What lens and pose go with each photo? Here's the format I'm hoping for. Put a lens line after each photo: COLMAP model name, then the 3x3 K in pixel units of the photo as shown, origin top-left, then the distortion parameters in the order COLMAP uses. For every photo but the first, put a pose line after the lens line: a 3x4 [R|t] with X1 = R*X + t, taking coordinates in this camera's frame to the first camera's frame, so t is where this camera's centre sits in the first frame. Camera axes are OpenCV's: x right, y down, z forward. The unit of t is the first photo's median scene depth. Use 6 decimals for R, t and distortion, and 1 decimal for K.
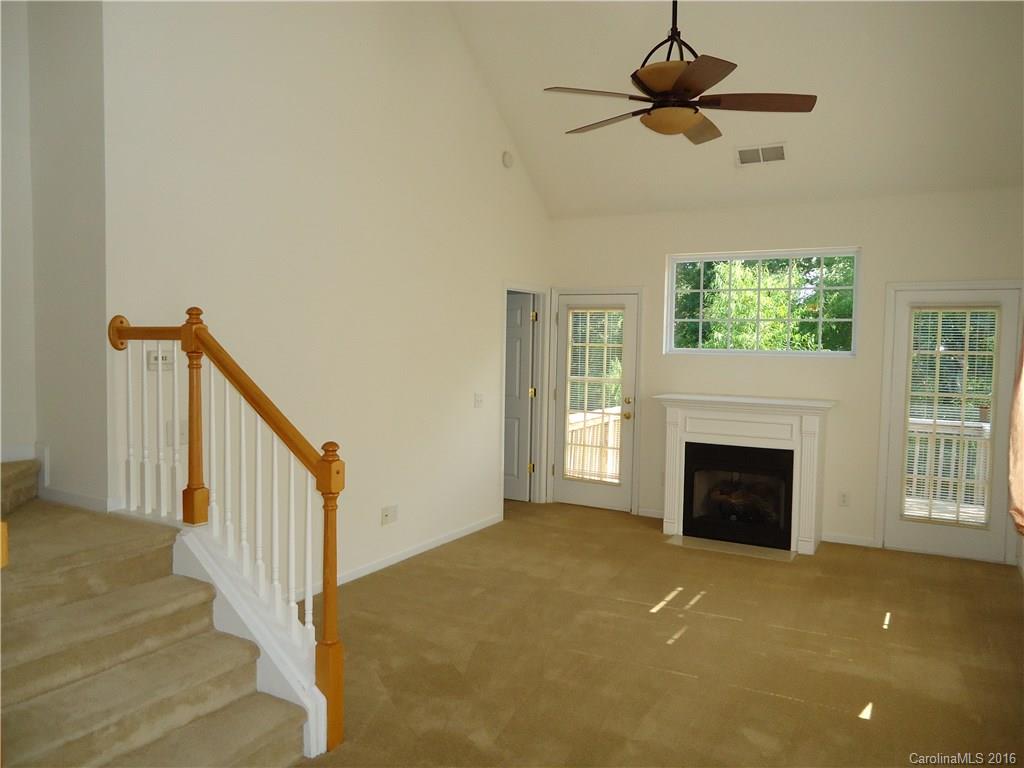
lens RADIAL K [[748.2, 0, 512.0], [0, 748.2, 384.0], [0, 0, 1]] dist [-0.000307, 0.000645]
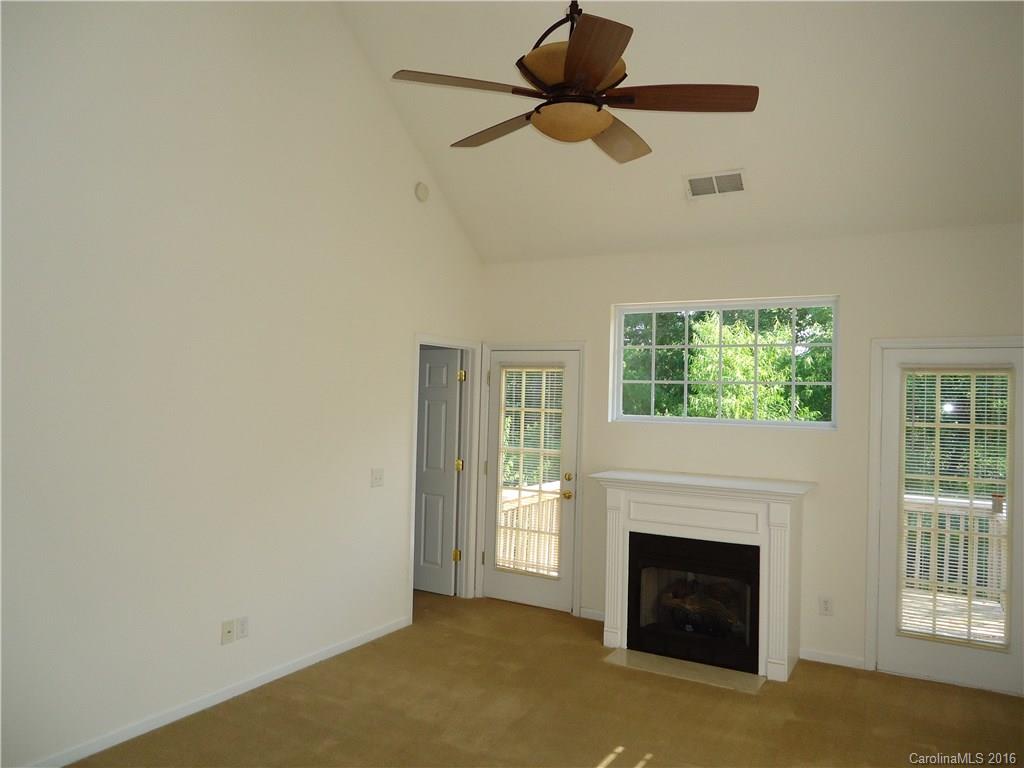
lens RADIAL K [[748.2, 0, 512.0], [0, 748.2, 384.0], [0, 0, 1]] dist [-0.000307, 0.000645]
pose [[0.999954, 0.008084, -0.005163, 0.106481], [-0.008448, 0.997169, -0.074716, -0.020488], [0.004545, 0.074756, 0.997192, 0.176428]]
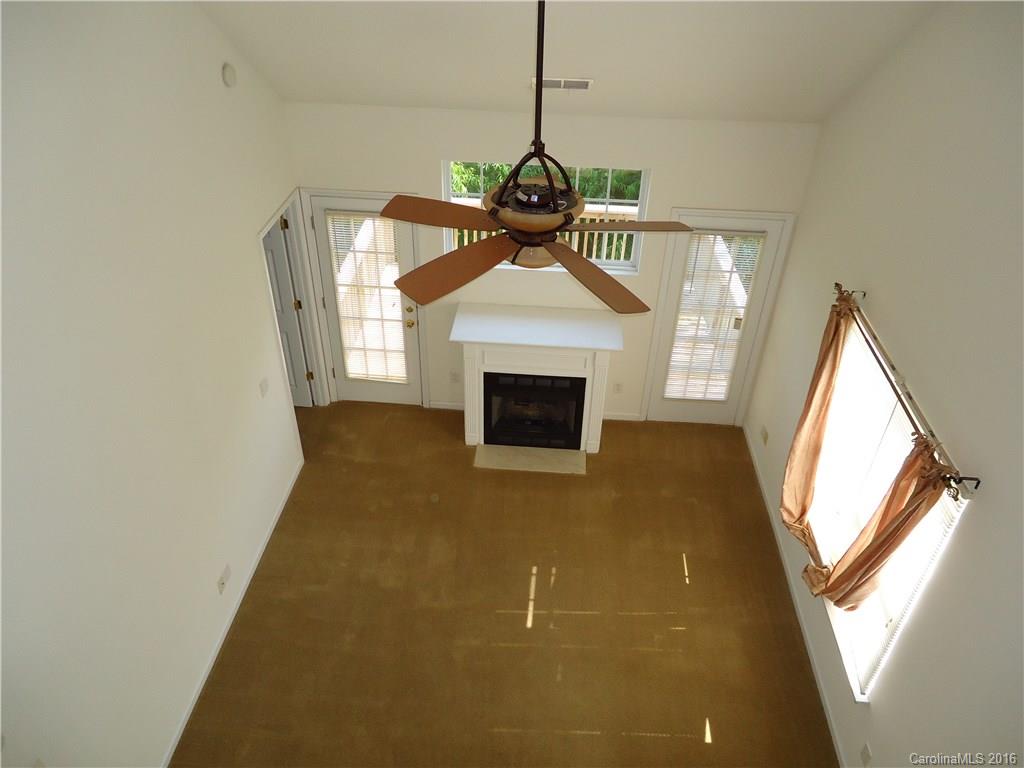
lens RADIAL K [[748.2, 0, 512.0], [0, 748.2, 384.0], [0, 0, 1]] dist [-0.000307, 0.000645]
pose [[0.902734, -0.251422, 0.349083, -0.088216], [0.020123, 0.835233, 0.549528, -0.457632], [-0.429729, -0.489053, 0.759052, 0.211326]]
